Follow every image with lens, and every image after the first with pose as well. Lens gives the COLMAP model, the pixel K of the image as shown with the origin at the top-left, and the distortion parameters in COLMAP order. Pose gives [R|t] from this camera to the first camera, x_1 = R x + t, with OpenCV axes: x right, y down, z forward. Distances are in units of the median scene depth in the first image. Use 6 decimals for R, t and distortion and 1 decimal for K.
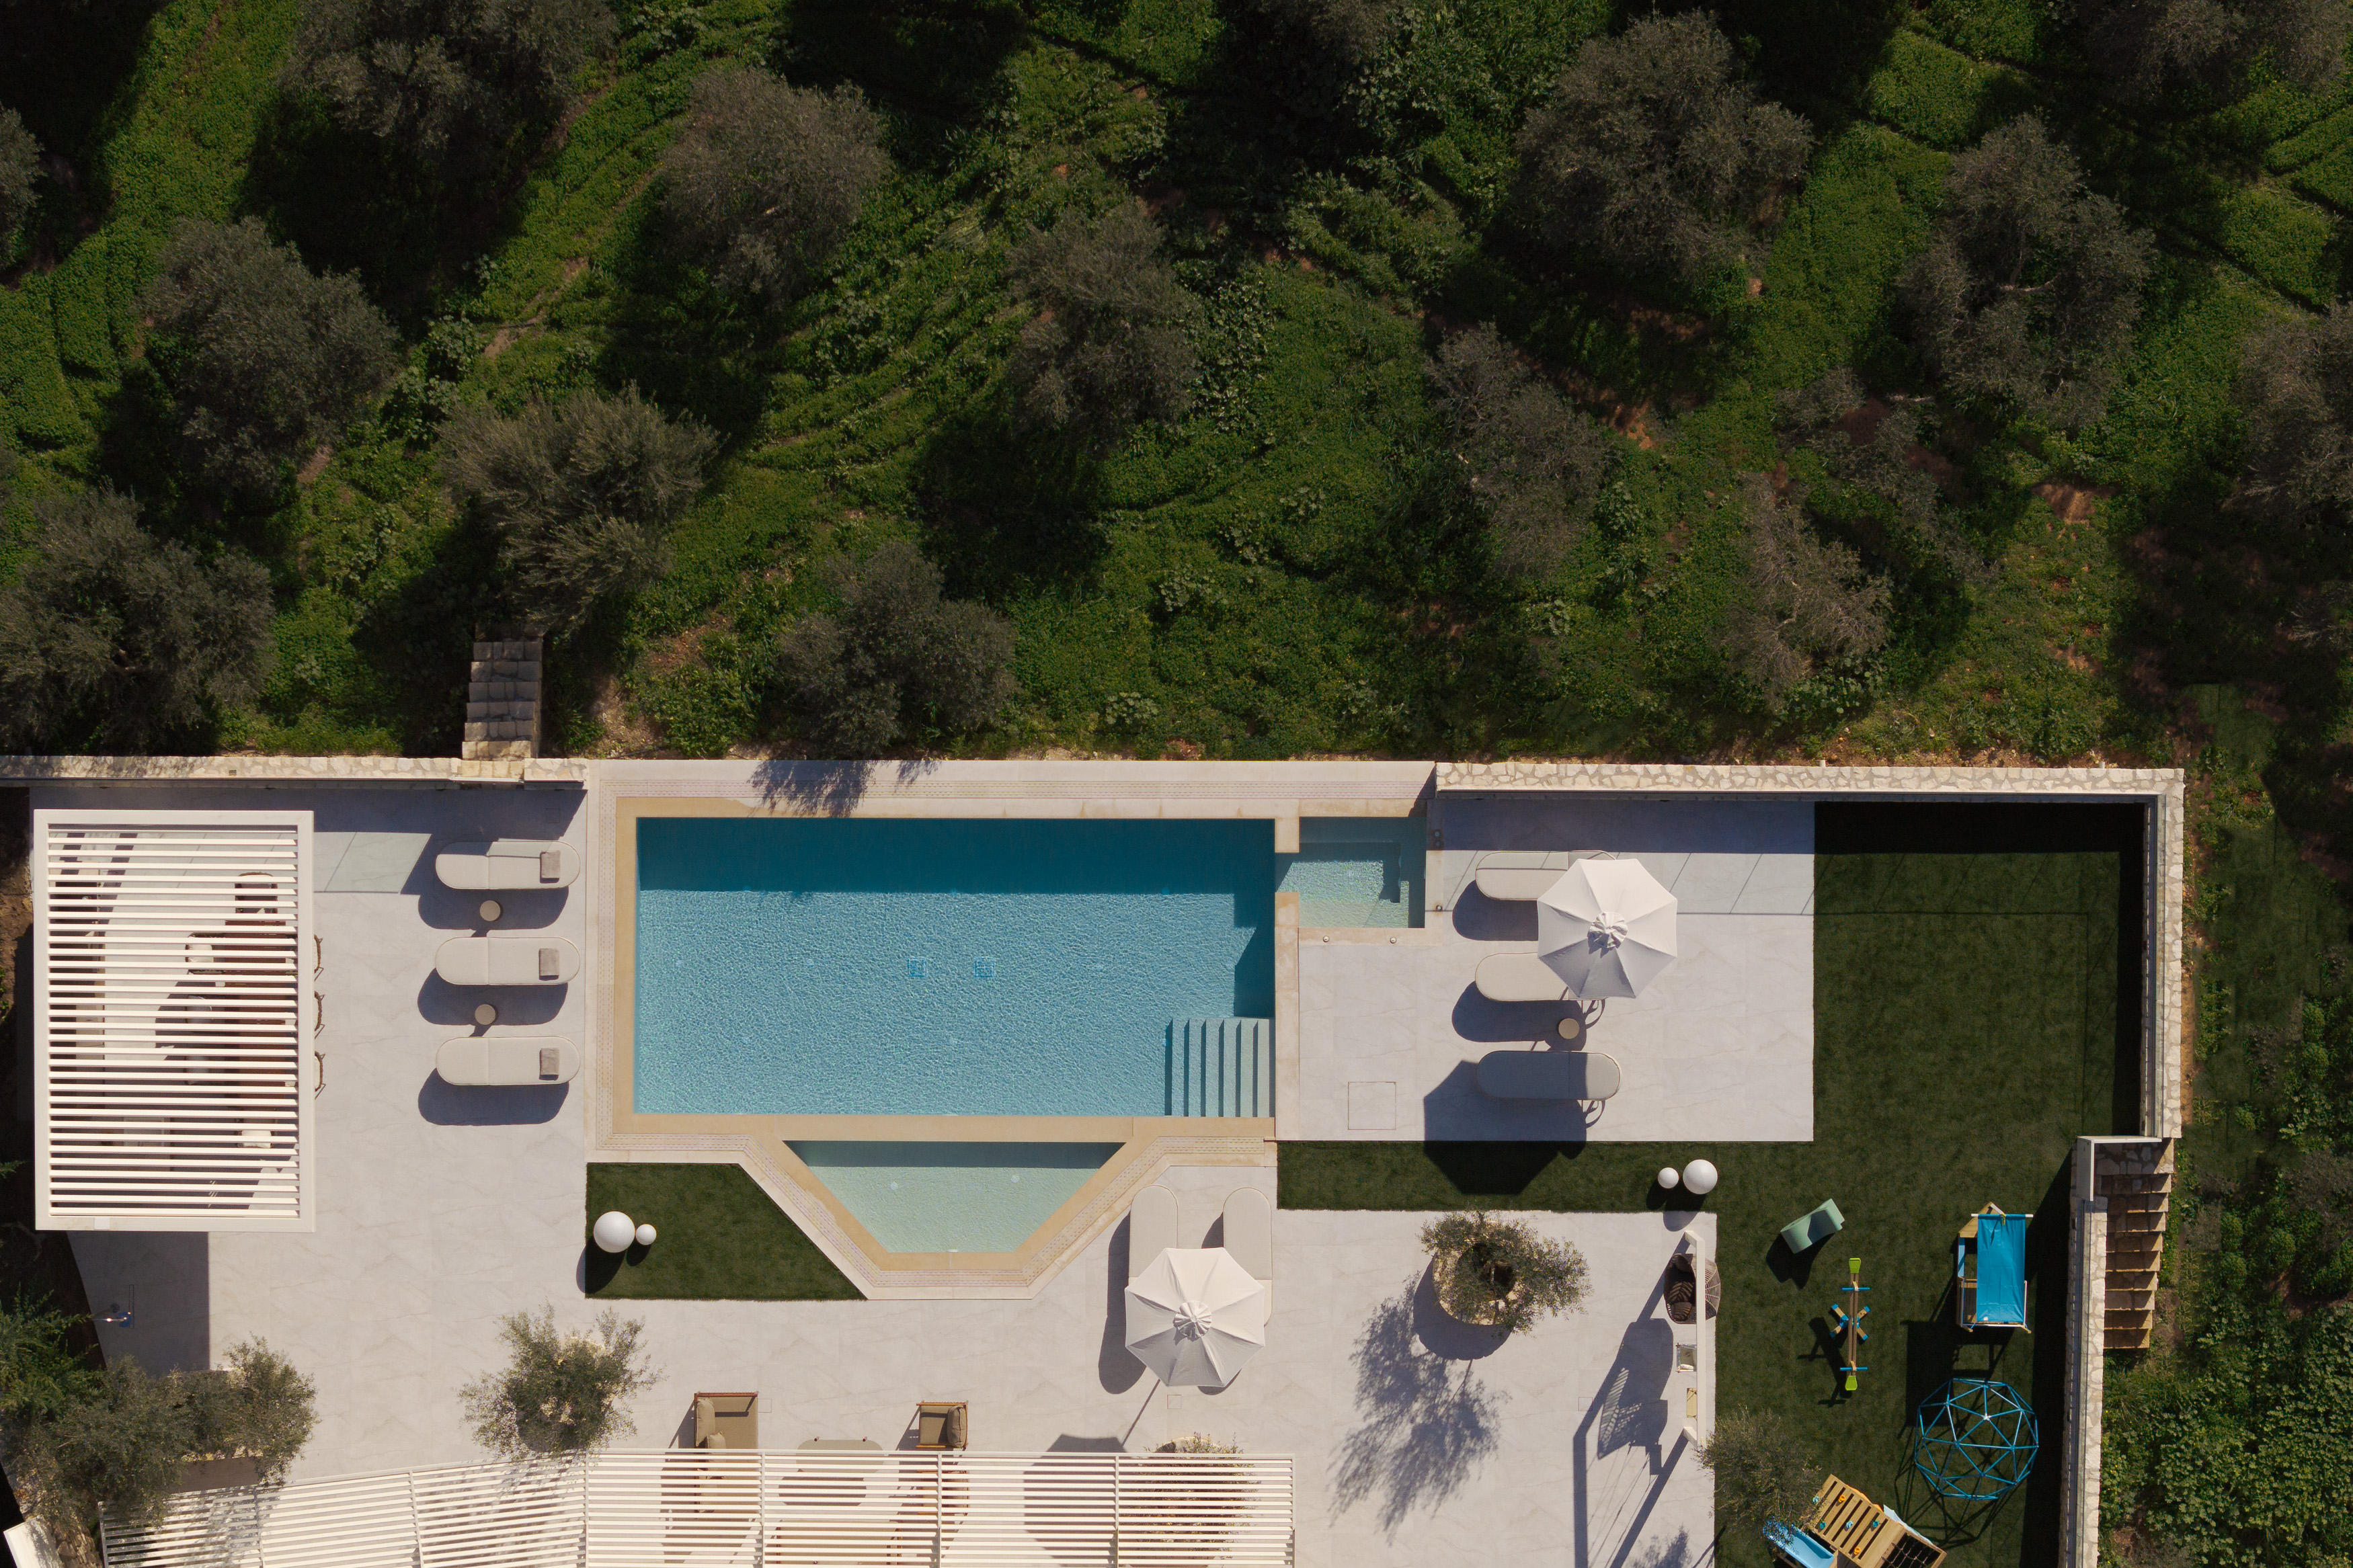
lens RADIAL K [[4997.2, 0, 1130.1], [0, 4997.2, 1064.8], [0, 0, 1]] dist [-0.171373, 2.054958]
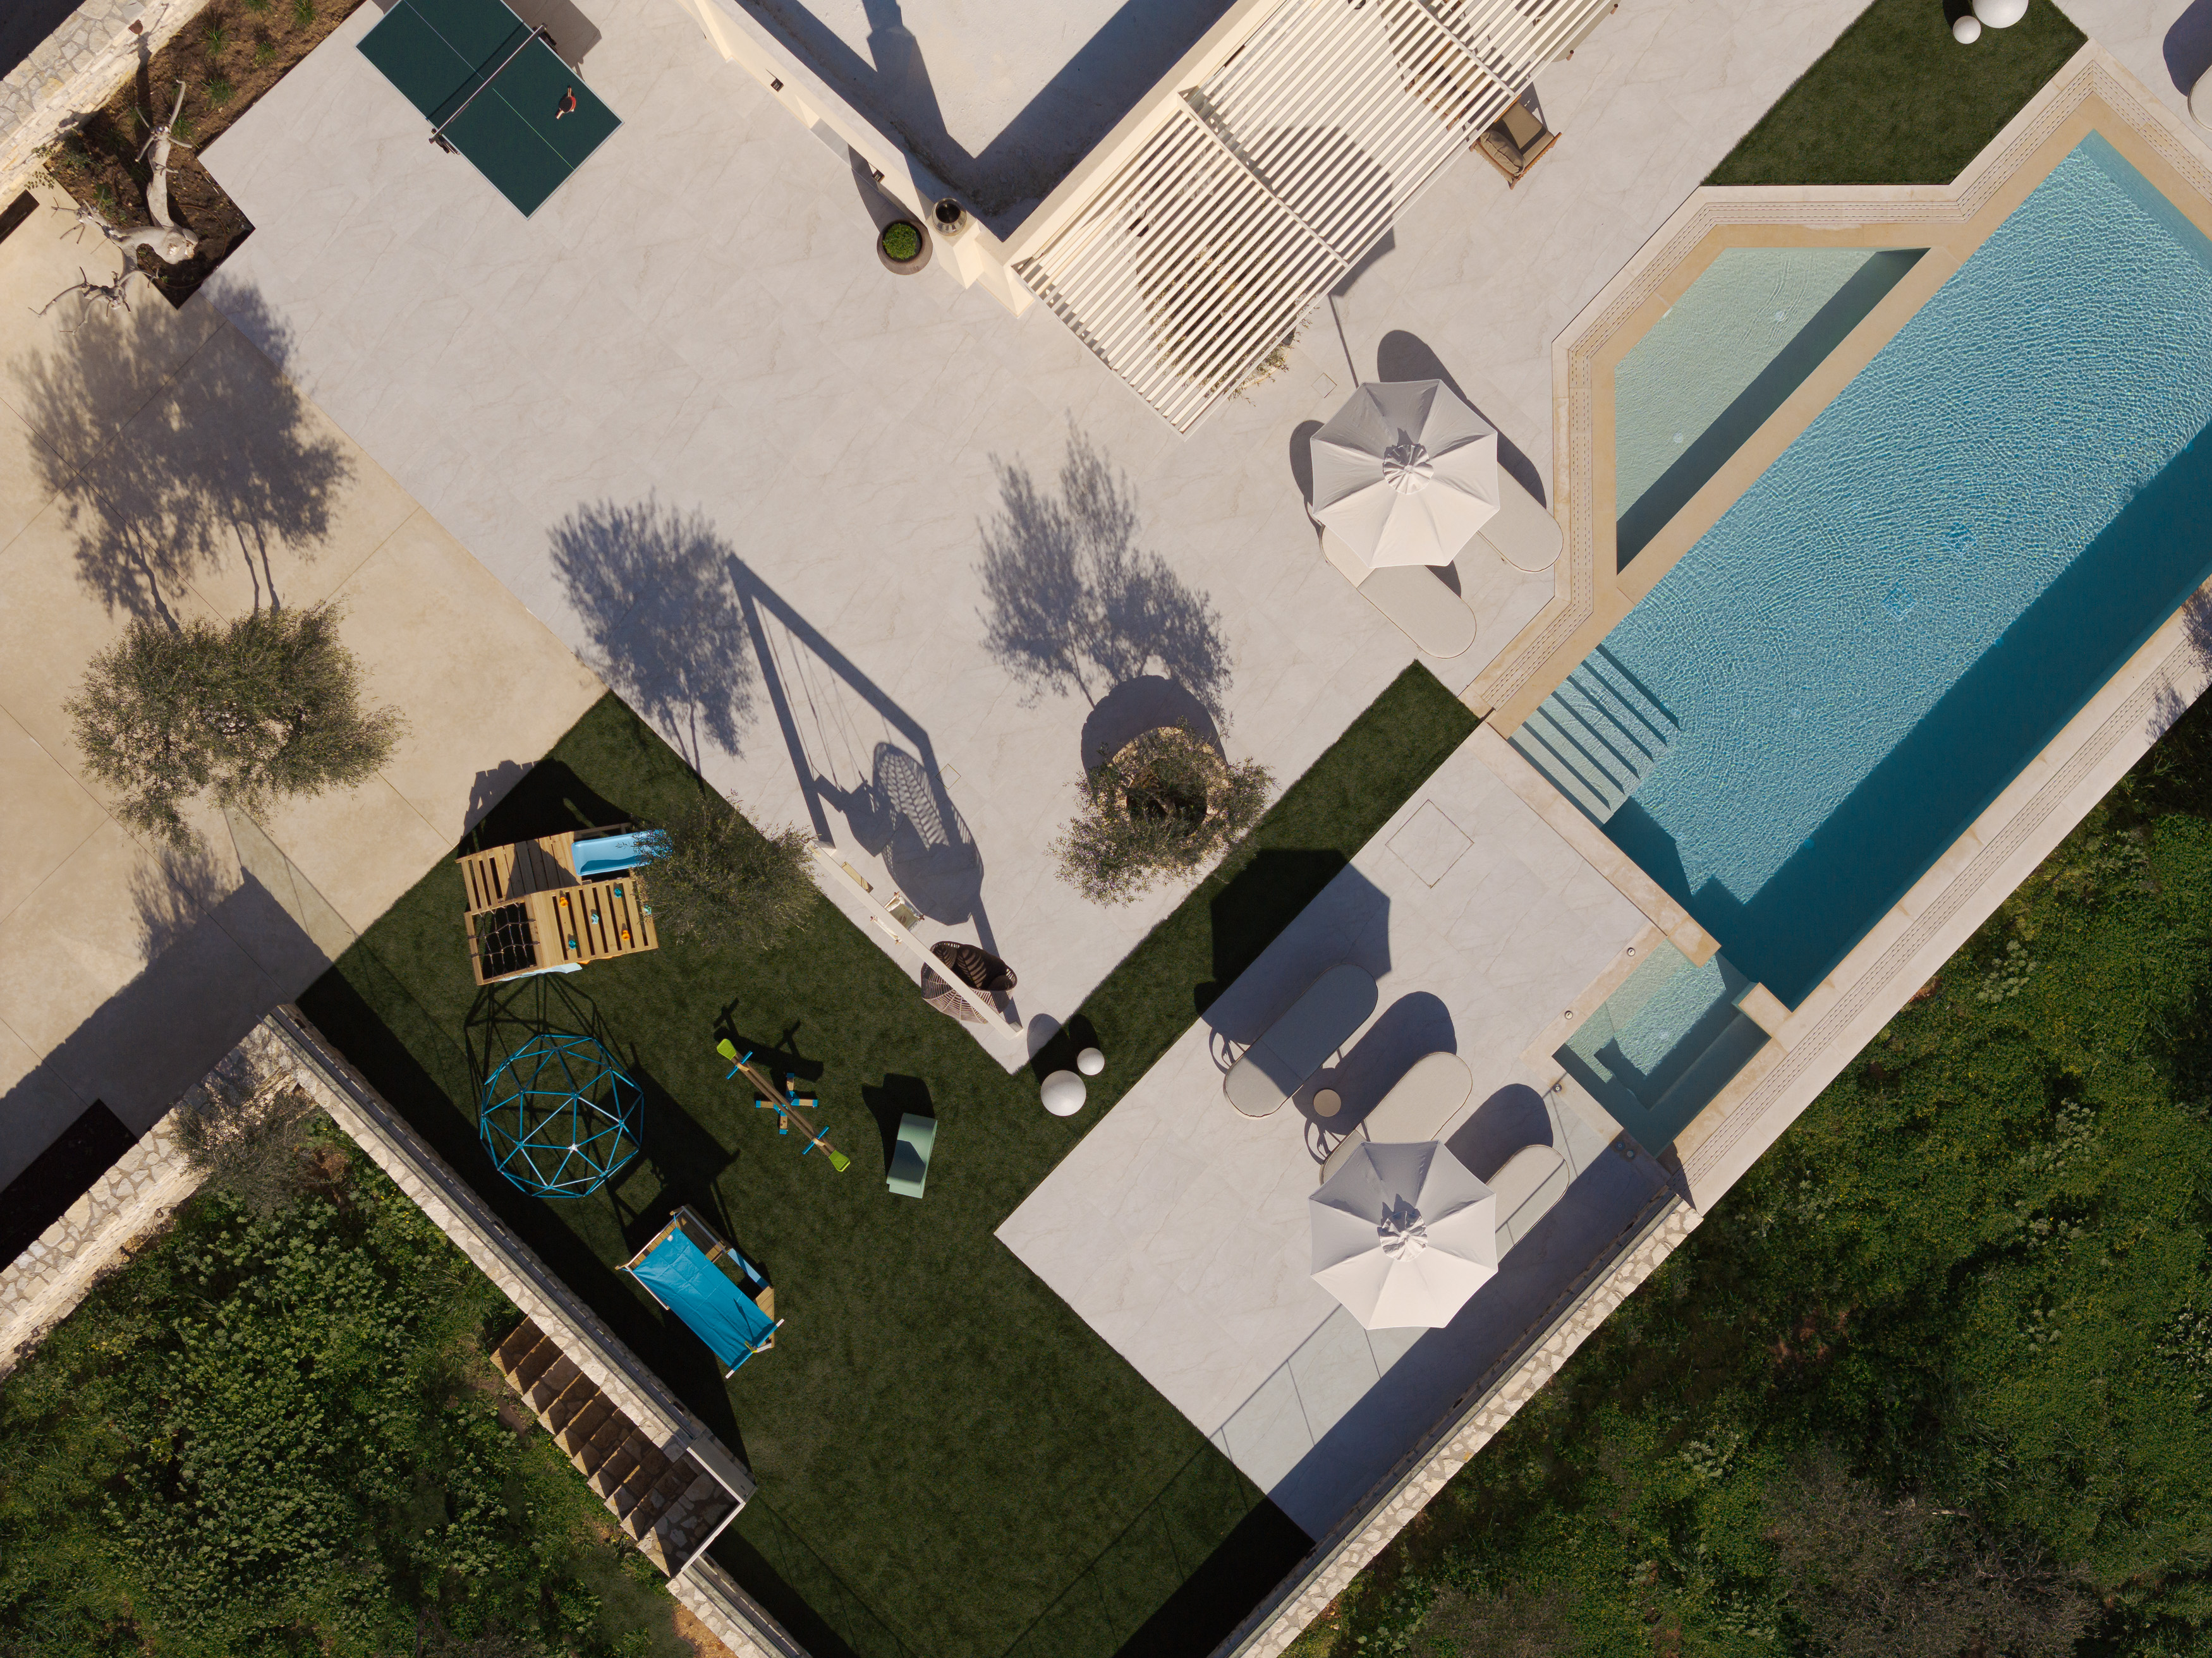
lens RADIAL K [[4433.3, 0, 1106.0], [0, 4433.3, 829.0], [0, 0, 1]] dist [-0.097368, 0.743291]
pose [[-0.689252, 0.723849, 0.031215, 0.059642], [-0.724053, -0.689716, 0.006229, 0.041033], [0.026038, -0.018307, 0.999493, 0.328464]]
